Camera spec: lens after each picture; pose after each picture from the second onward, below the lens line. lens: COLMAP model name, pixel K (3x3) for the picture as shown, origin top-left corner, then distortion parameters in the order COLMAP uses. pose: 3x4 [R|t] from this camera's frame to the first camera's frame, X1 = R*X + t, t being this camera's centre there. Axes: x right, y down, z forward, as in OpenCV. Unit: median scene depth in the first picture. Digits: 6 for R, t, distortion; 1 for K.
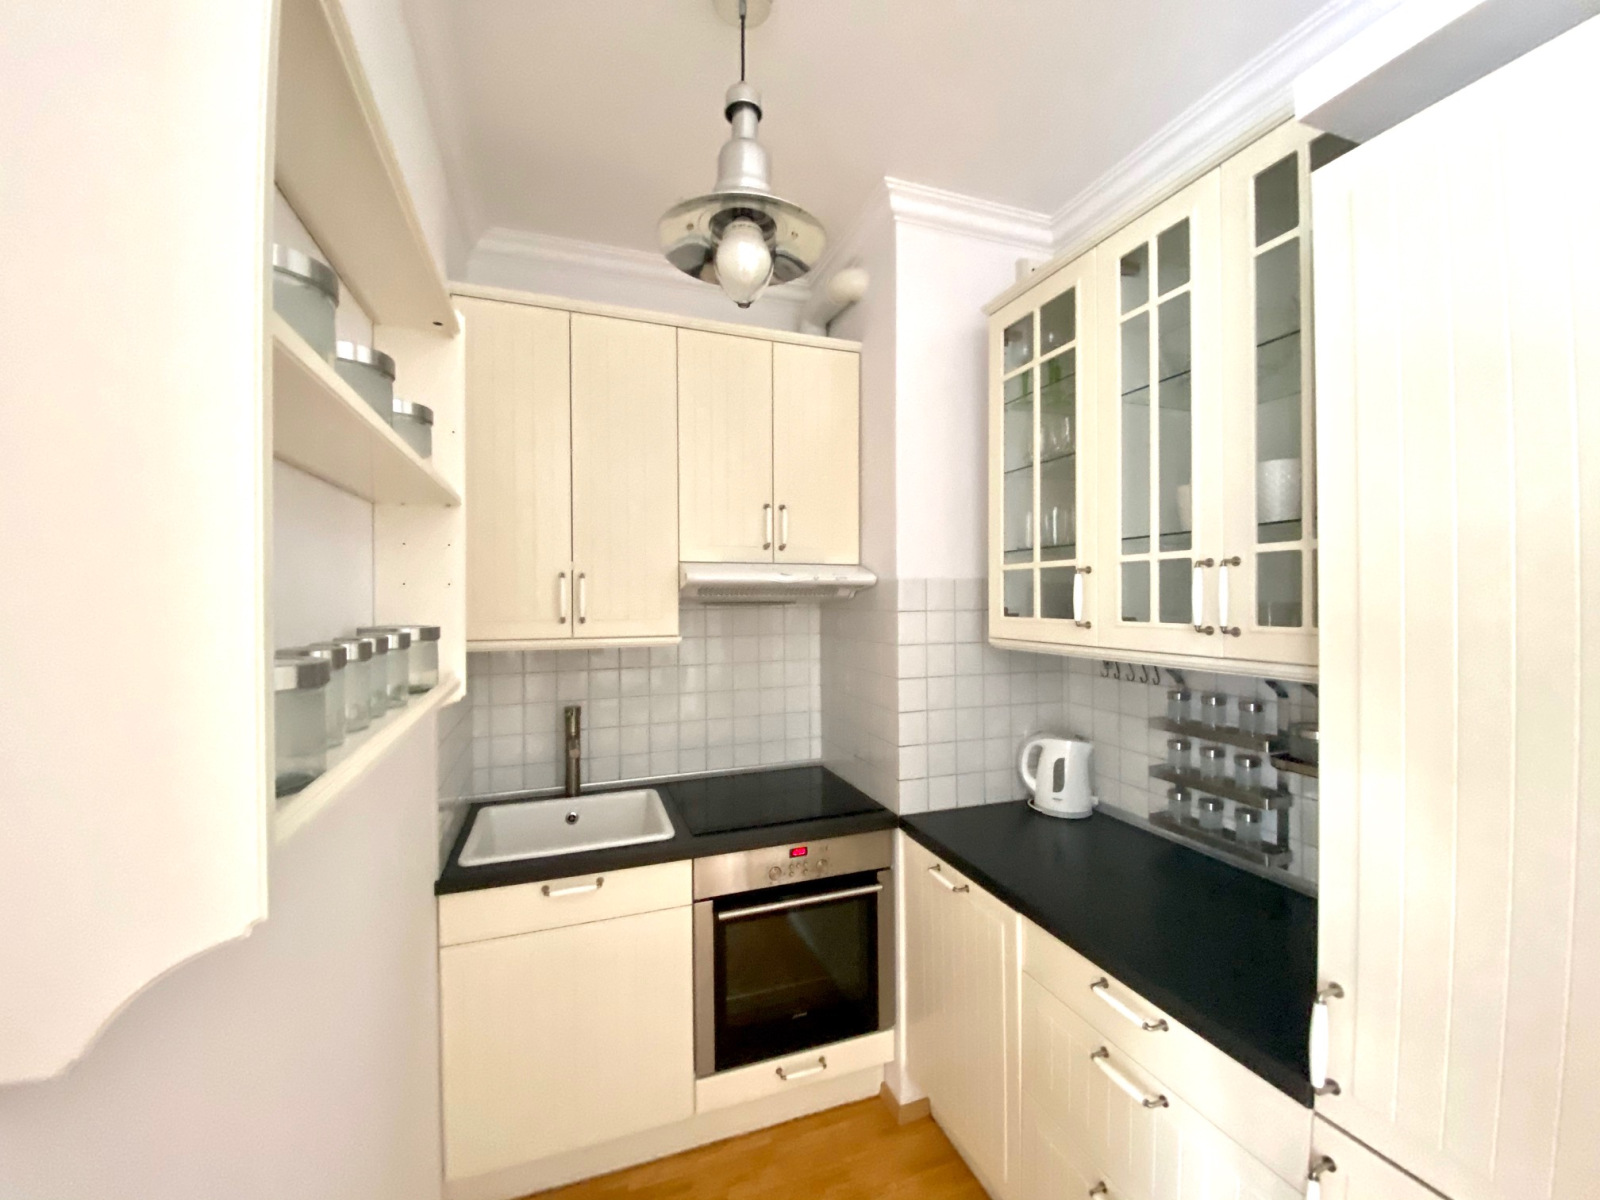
lens RADIAL K [[637.3, 0, 799.0], [0, 637.3, 591.0], [0, 0, 1]] dist [0.028118, -0.019588]
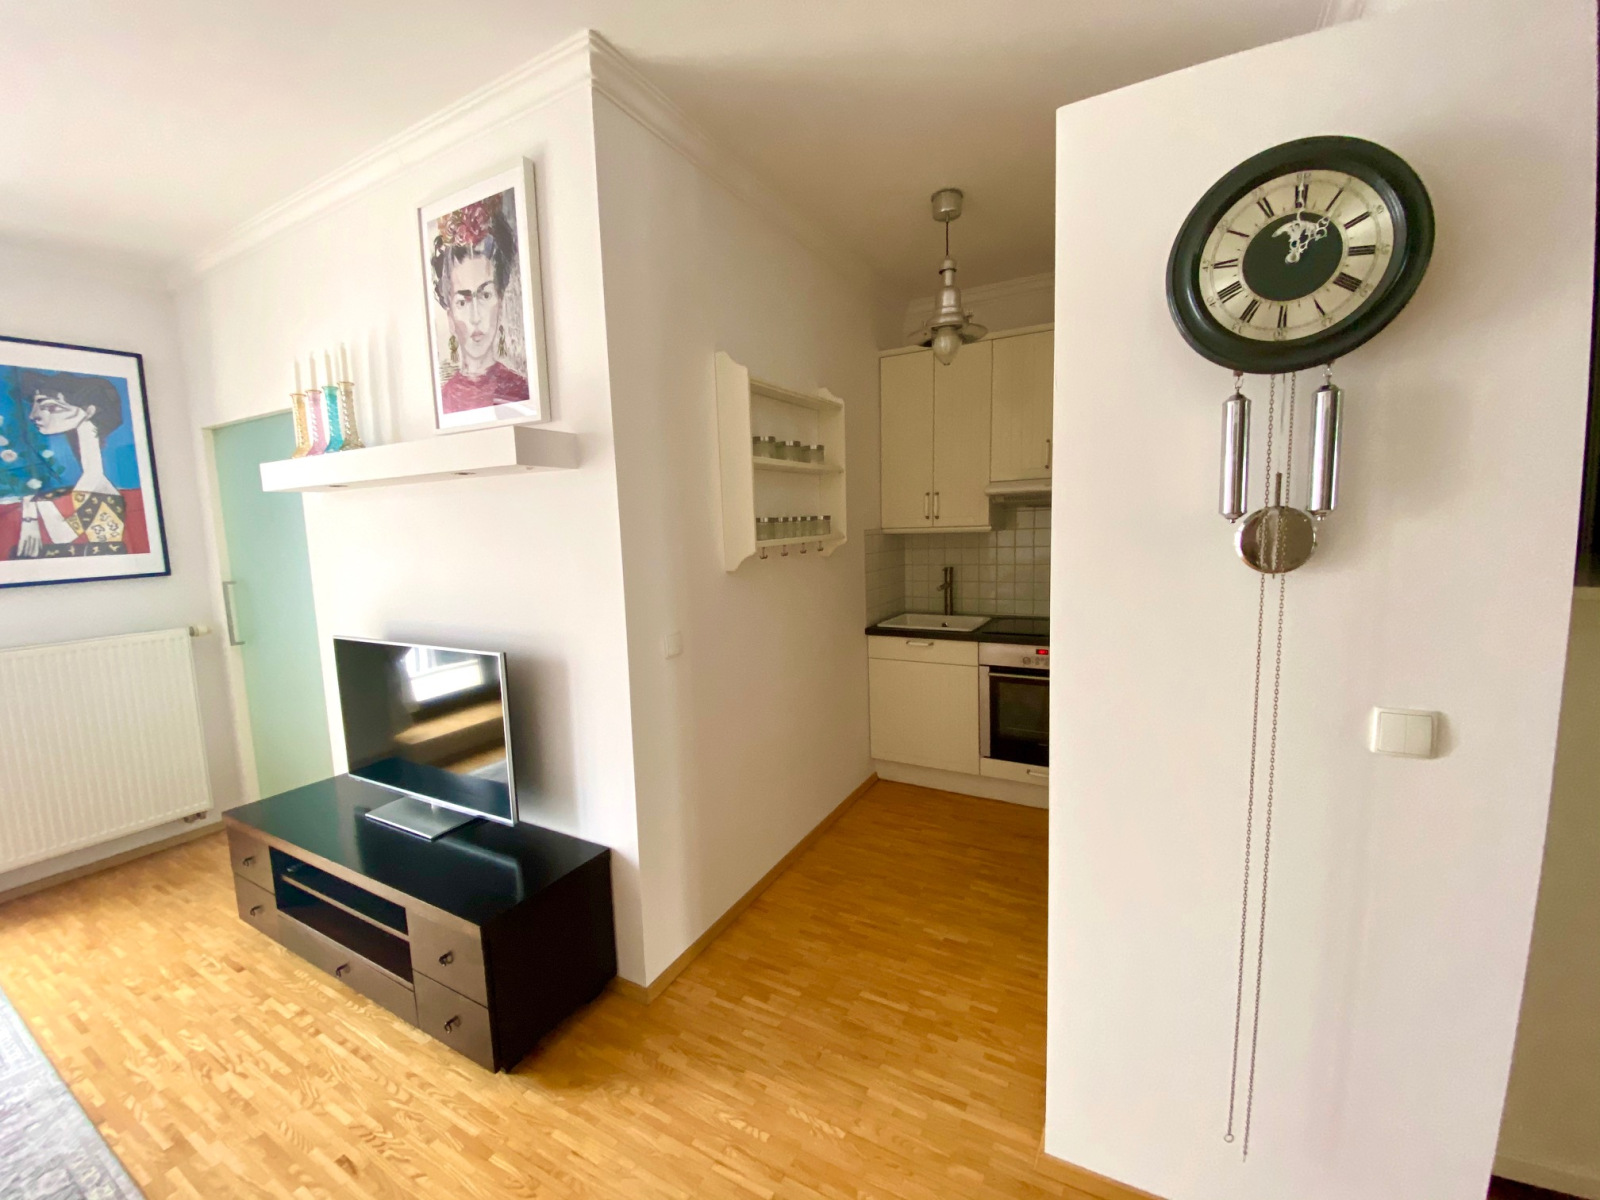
lens RADIAL K [[658.2, 0, 800.0], [0, 658.2, 600.0], [0, 0, 1]] dist [0.022627, -0.022851]
pose [[0.653607, 0.070050, -0.753586, 0.942646], [0.036184, 0.991677, 0.123565, 0.035162], [0.755969, -0.108030, 0.645632, -0.635803]]
